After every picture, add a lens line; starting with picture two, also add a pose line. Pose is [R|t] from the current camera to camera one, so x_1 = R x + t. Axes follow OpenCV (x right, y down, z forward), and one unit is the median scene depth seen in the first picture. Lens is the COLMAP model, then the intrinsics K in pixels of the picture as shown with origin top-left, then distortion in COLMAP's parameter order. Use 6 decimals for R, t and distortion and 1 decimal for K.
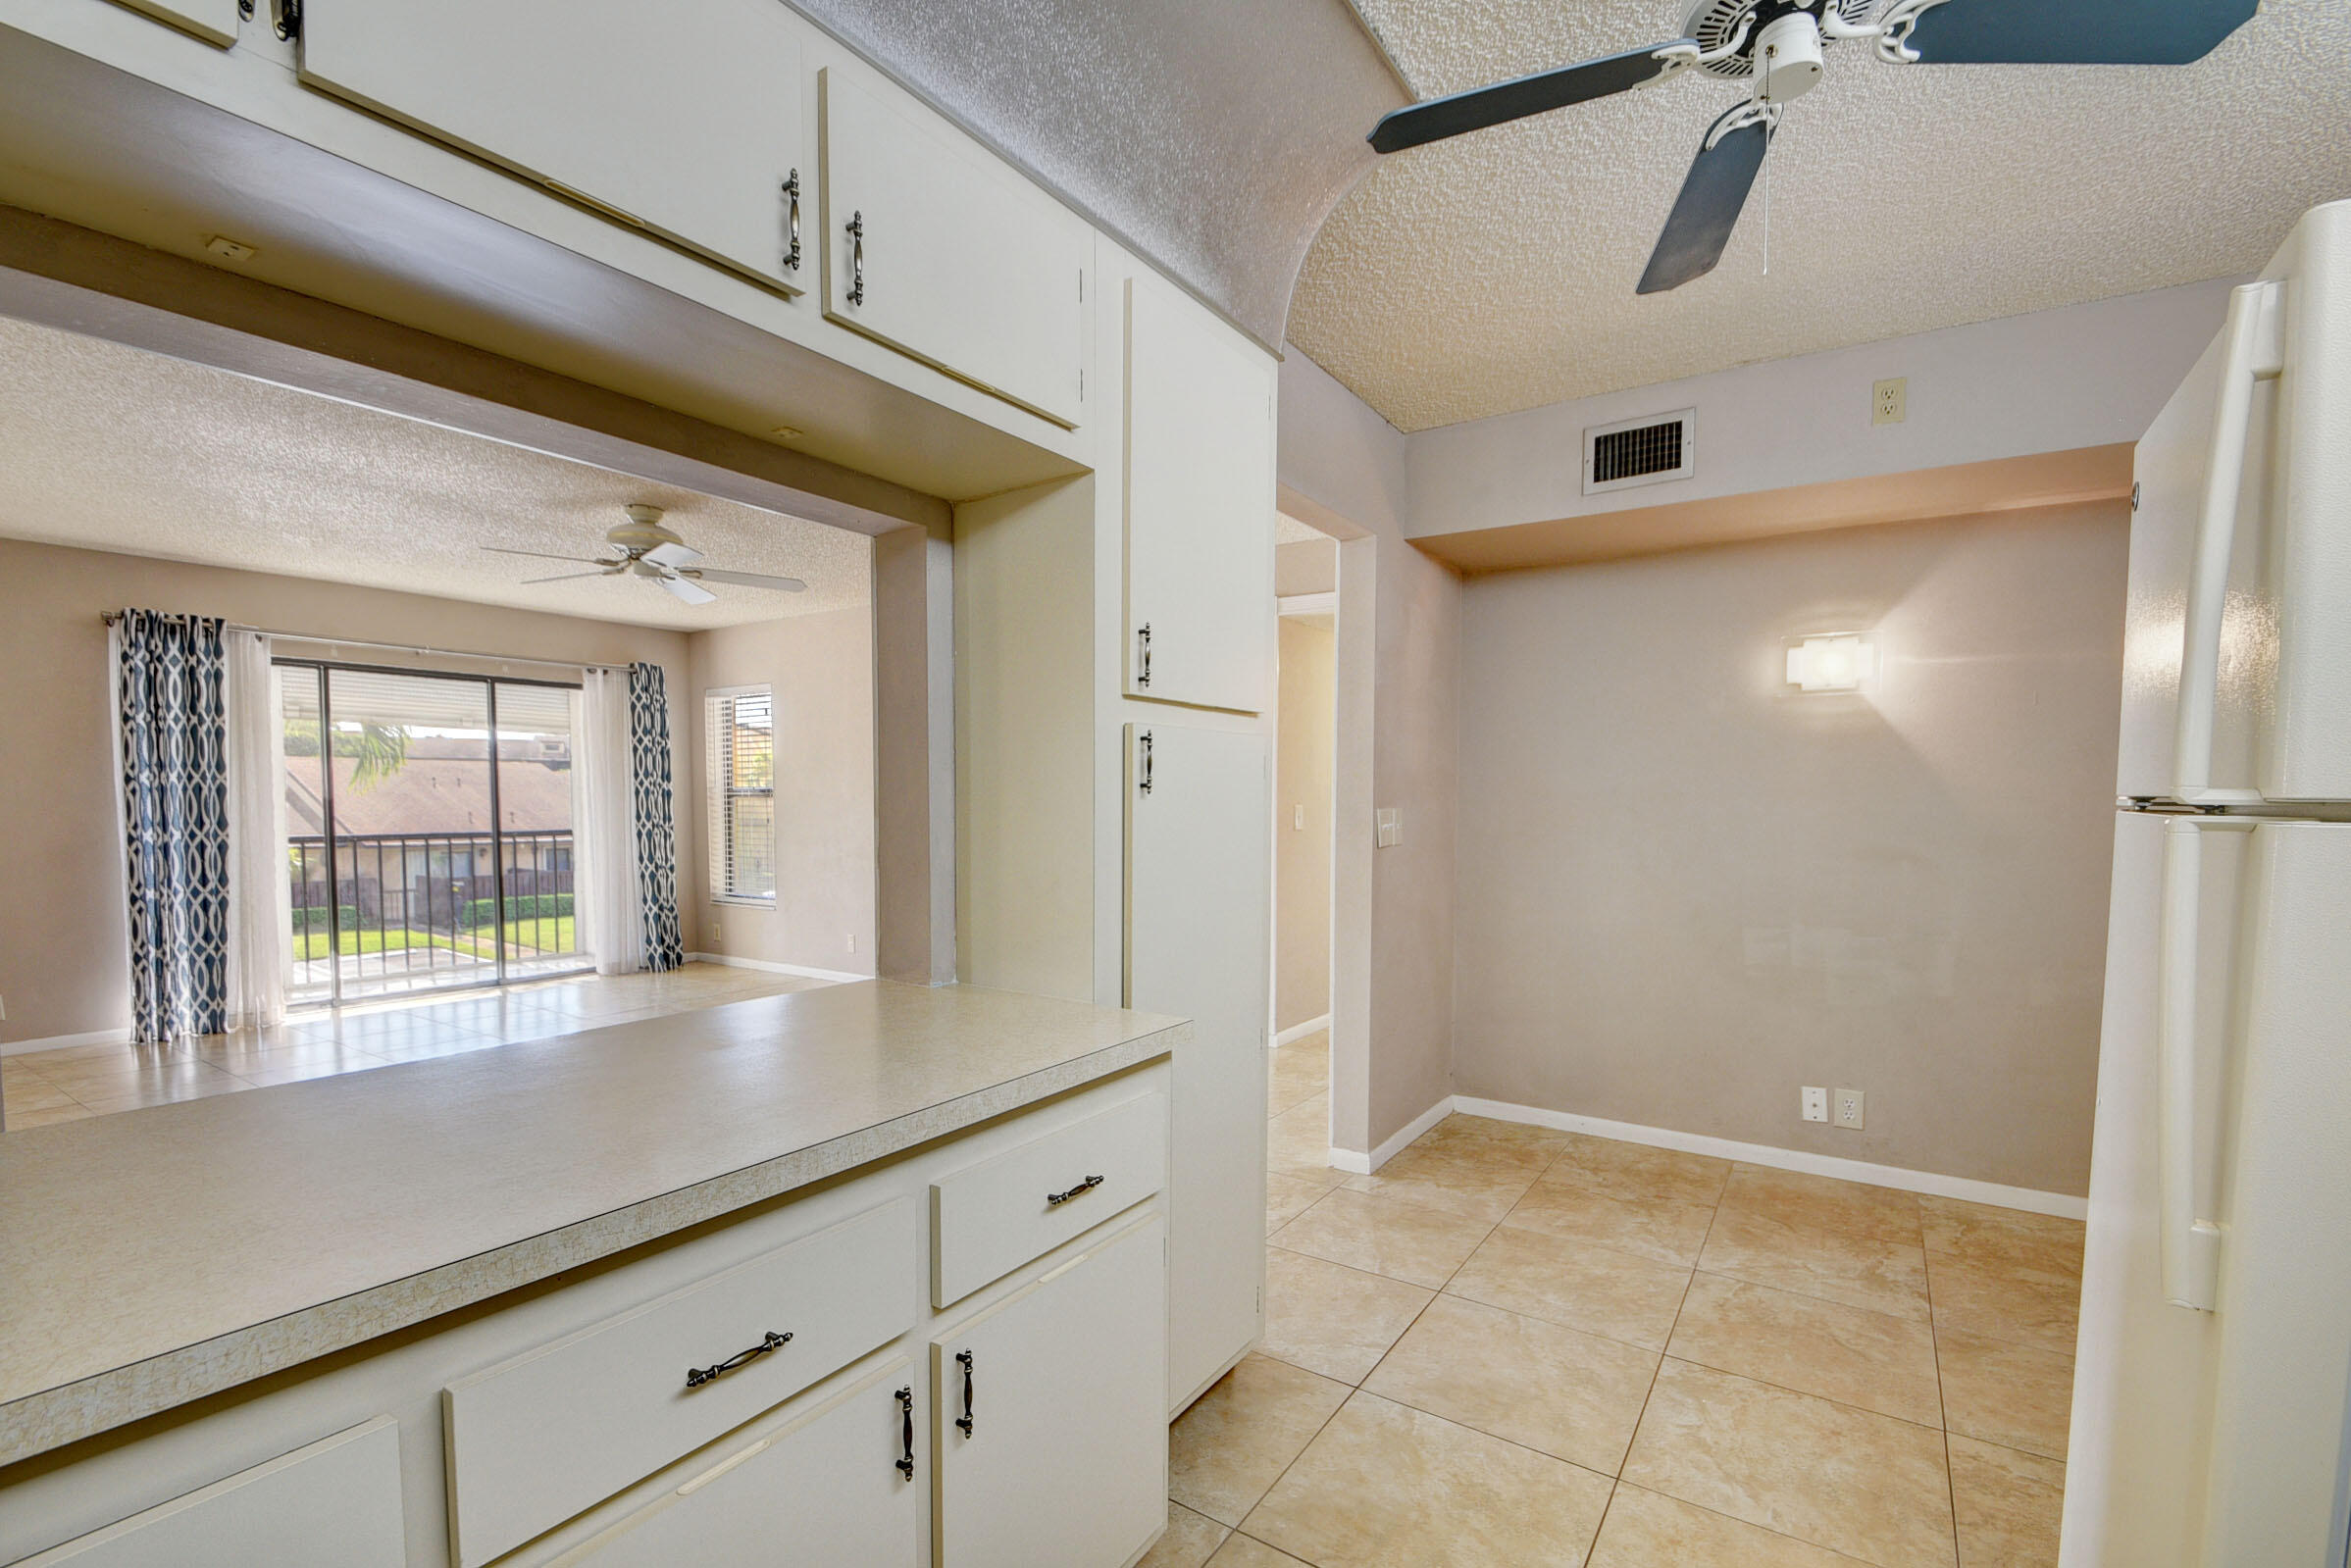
lens RADIAL K [[1038.2, 0, 1166.5], [0, 1038.2, 852.6], [0, 0, 1]] dist [0.004740, -0.011351]
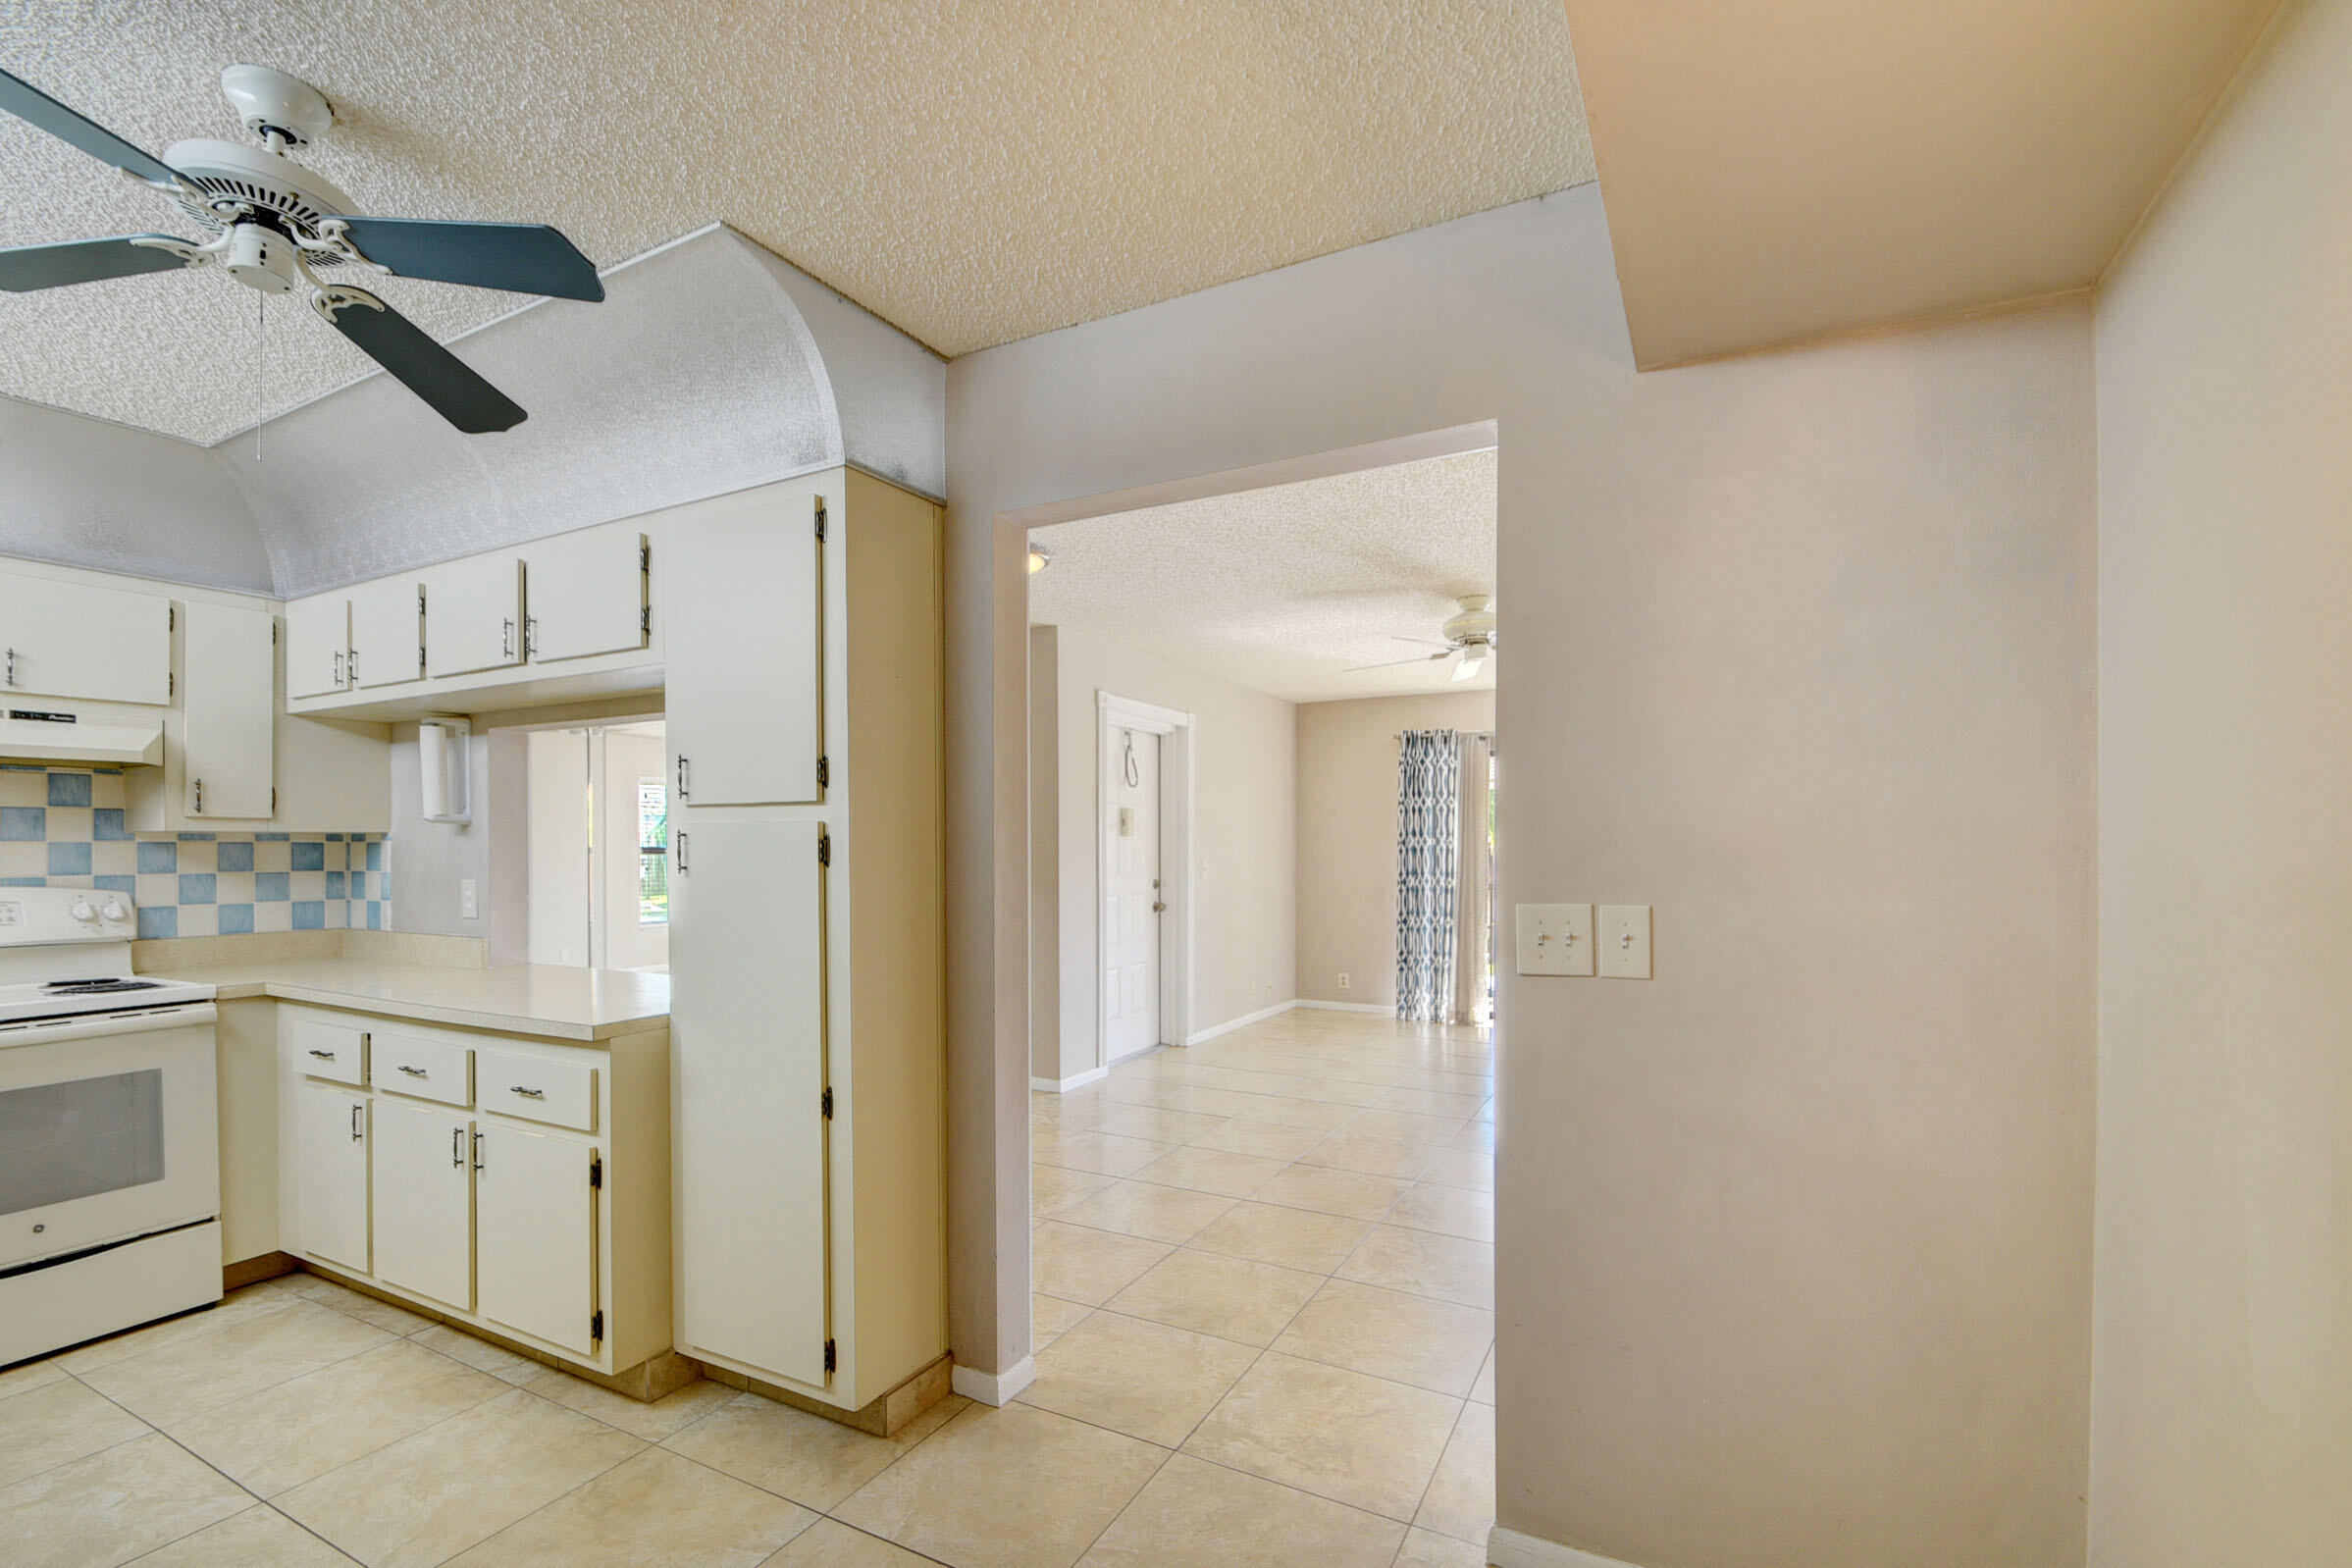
lens RADIAL K [[1038.7, 0, 1160.9], [0, 1038.7, 854.1], [0, 0, 1]] dist [0.004740, -0.011351]
pose [[0.100121, 0.006205, -0.994956, 0.436921], [-0.050683, 0.998714, 0.001128, -0.035658], [0.993684, 0.050314, 0.100306, 0.452826]]
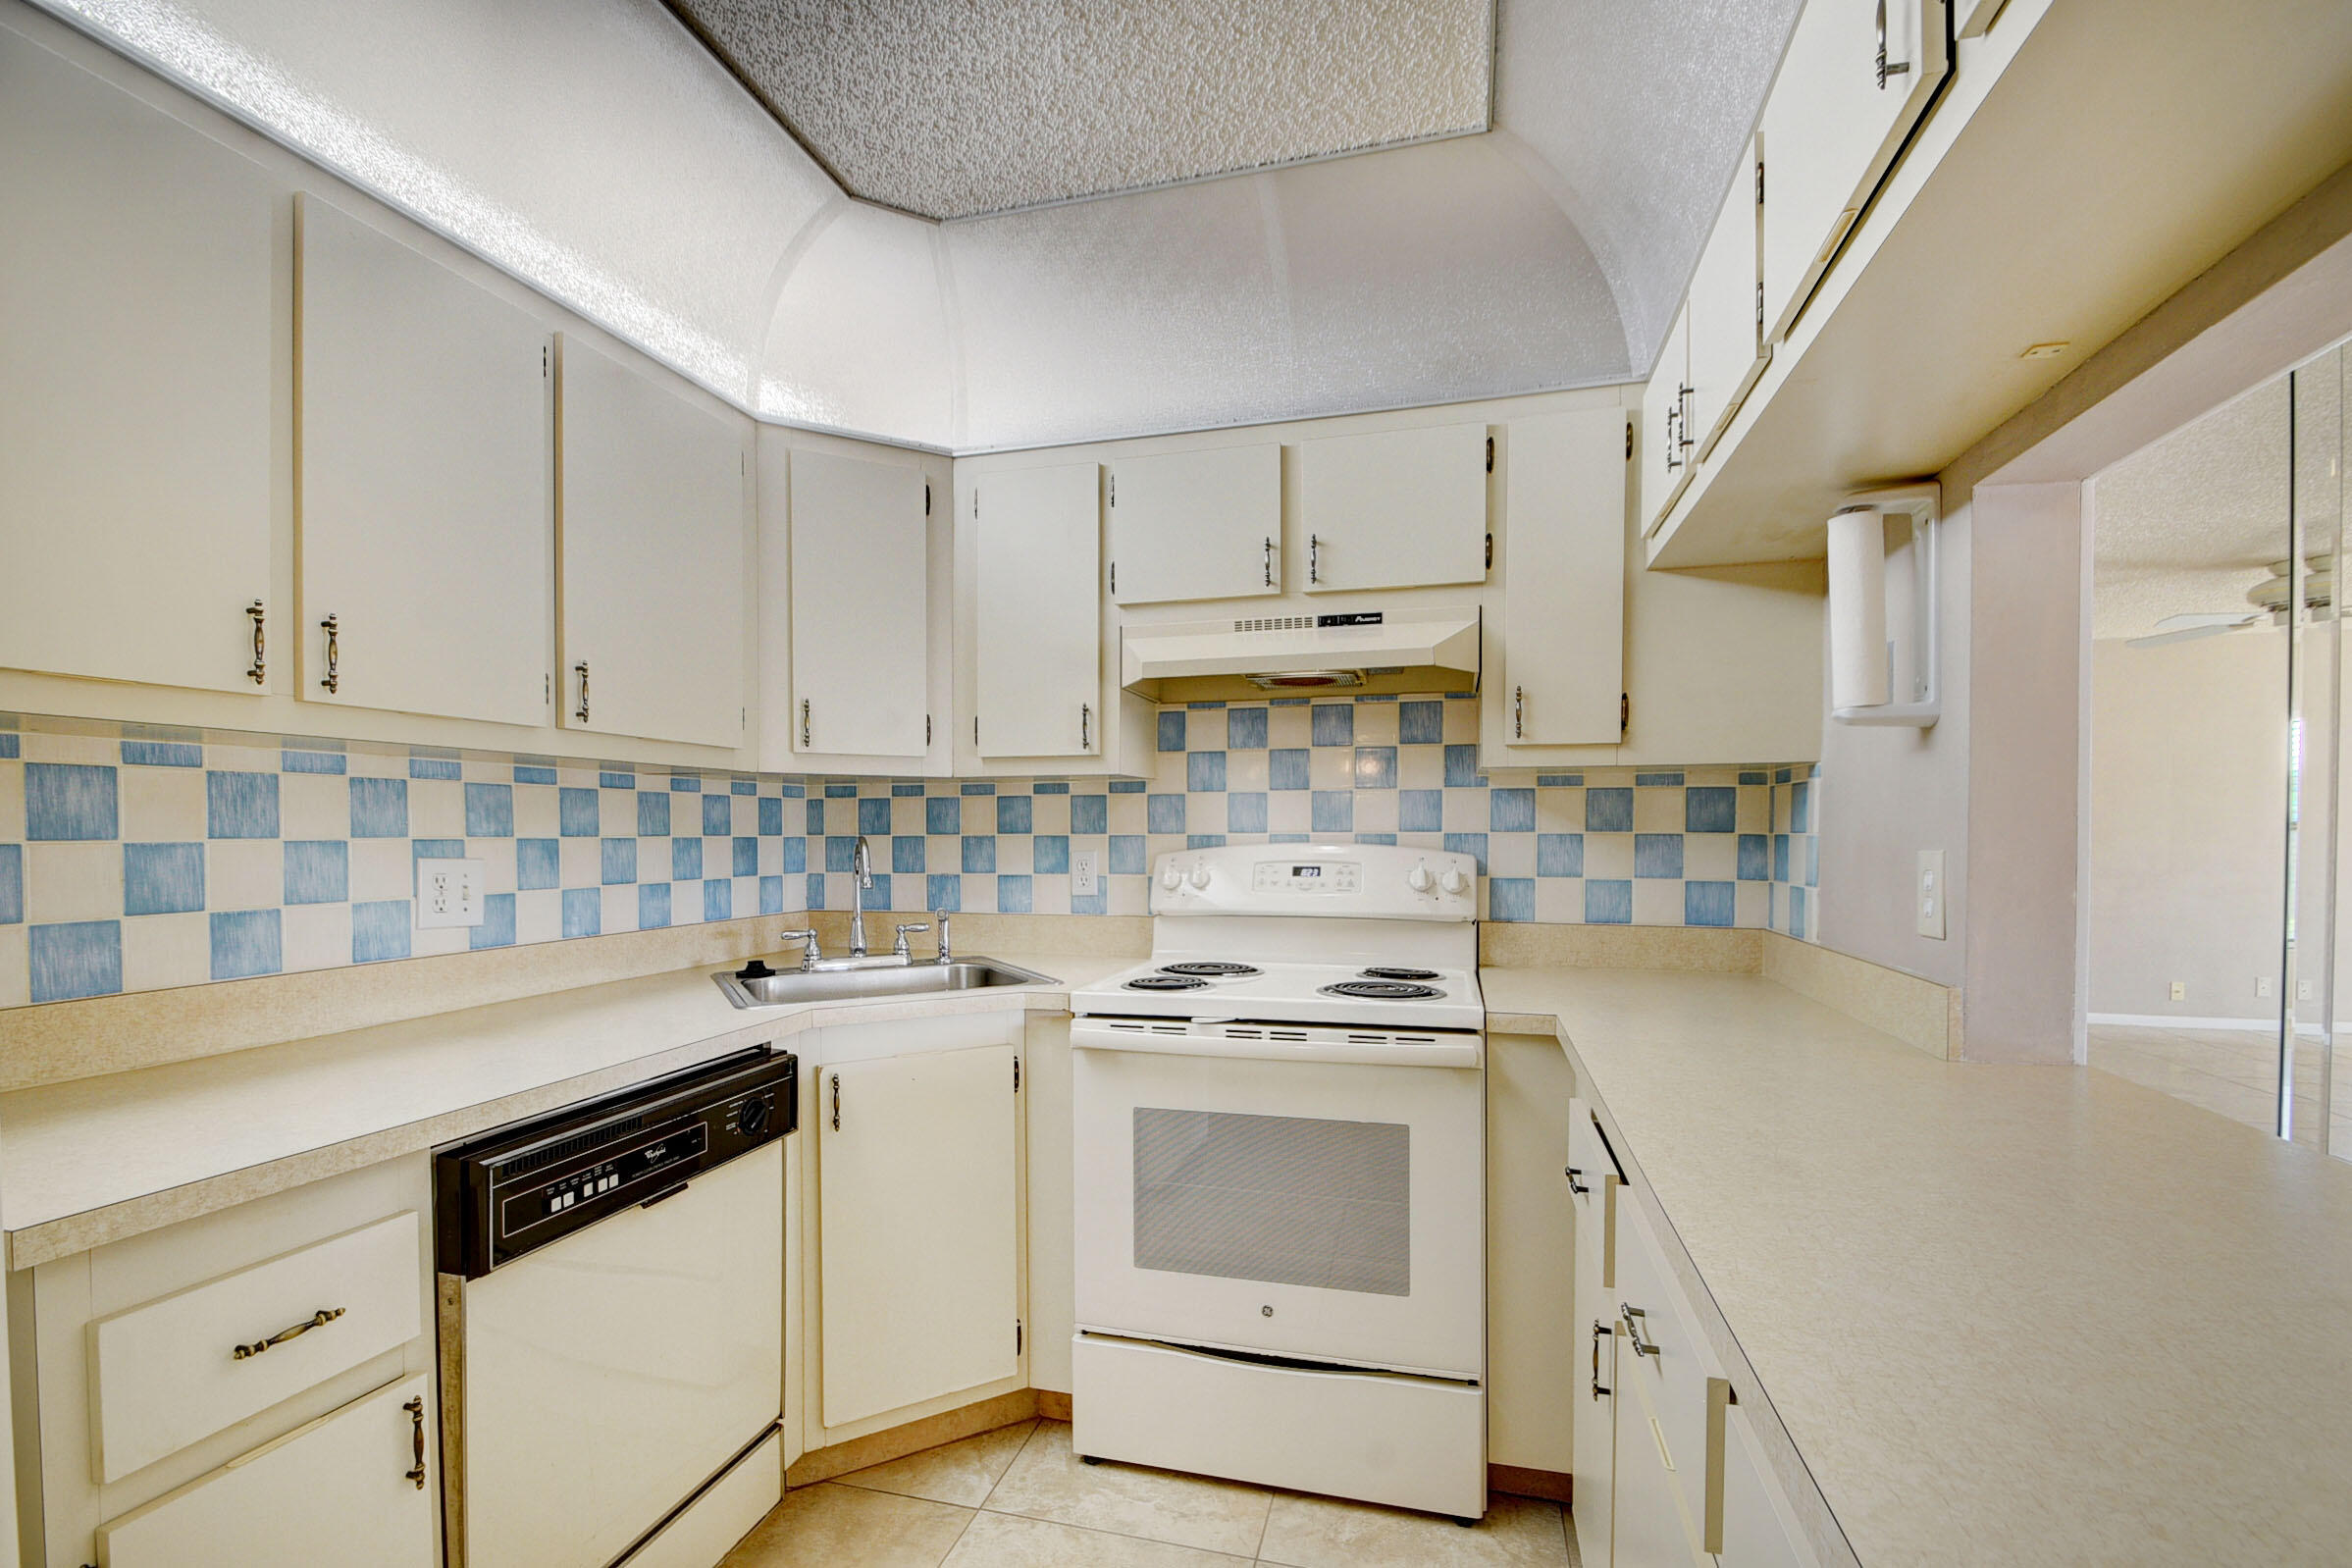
lens RADIAL K [[1038.7, 0, 1164.0], [0, 1038.7, 851.2], [0, 0, 1]] dist [0.004740, -0.011351]
pose [[-0.948883, 0.005038, -0.315587, 0.067466], [-0.017920, 0.997400, 0.069804, -0.014496], [0.315118, 0.071891, -0.946326, 0.305253]]
